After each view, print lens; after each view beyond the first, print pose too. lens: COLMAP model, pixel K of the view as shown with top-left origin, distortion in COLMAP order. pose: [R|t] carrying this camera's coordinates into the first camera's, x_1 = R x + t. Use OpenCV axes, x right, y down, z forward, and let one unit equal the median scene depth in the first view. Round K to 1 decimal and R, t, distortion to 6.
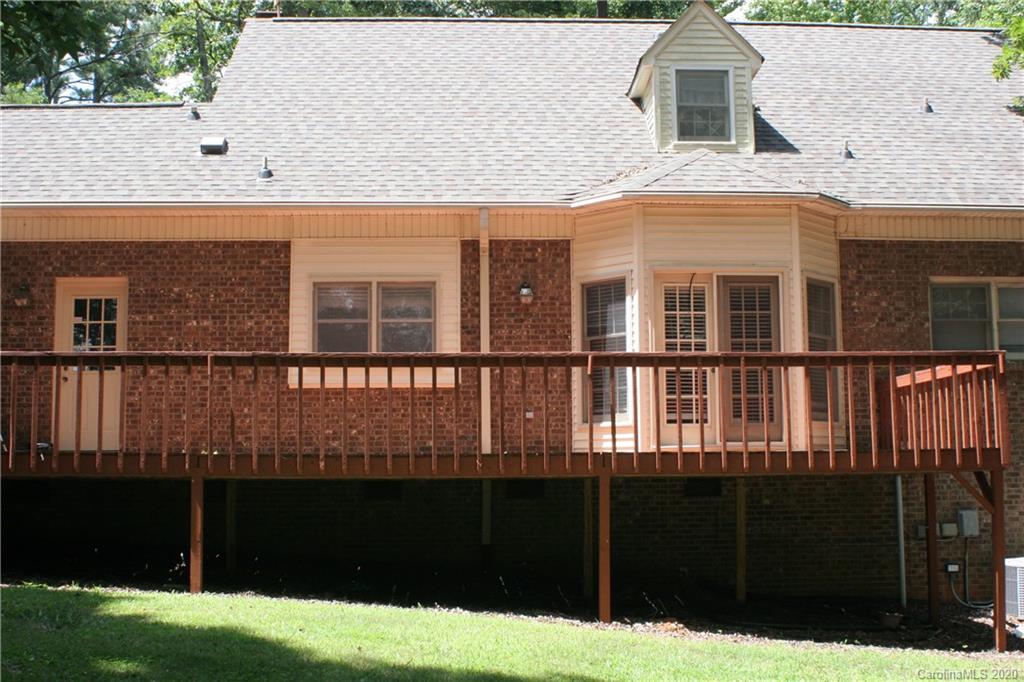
lens RADIAL K [[1335.4, 0, 512.0], [0, 1335.4, 341.0], [0, 0, 1]] dist [-0.162255, 0.117563]
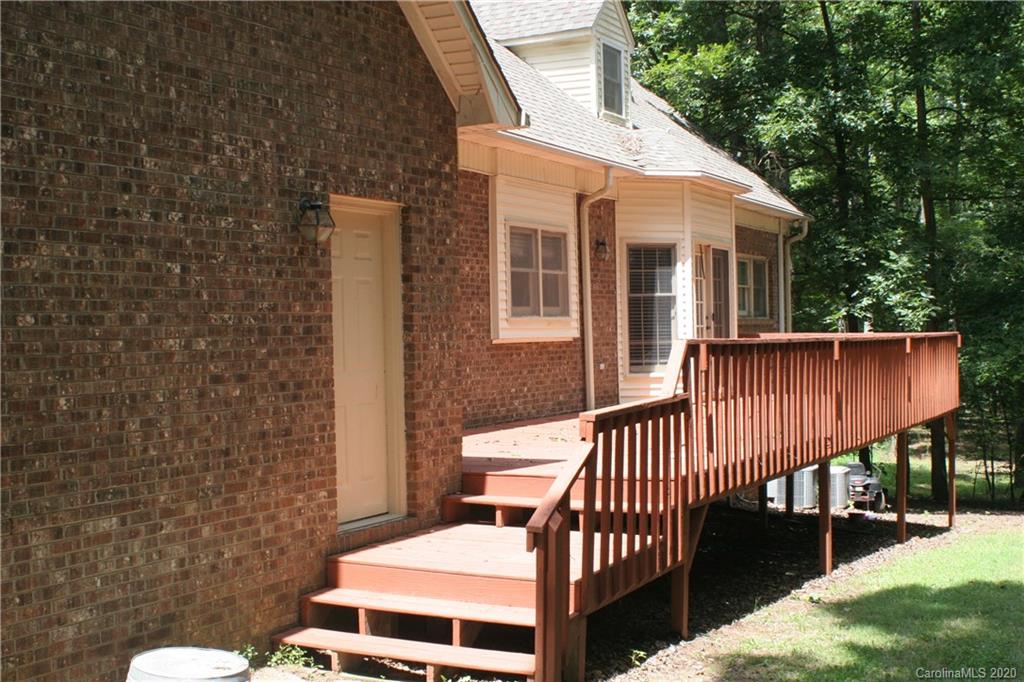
lens RADIAL K [[1335.4, 0, 512.0], [0, 1335.4, 341.0], [0, 0, 1]] dist [-0.162255, 0.117563]
pose [[0.492842, -0.006393, 0.870095, -0.935531], [-0.095480, 0.993537, 0.061382, -0.022324], [-0.864864, -0.113328, 0.489047, 0.548064]]
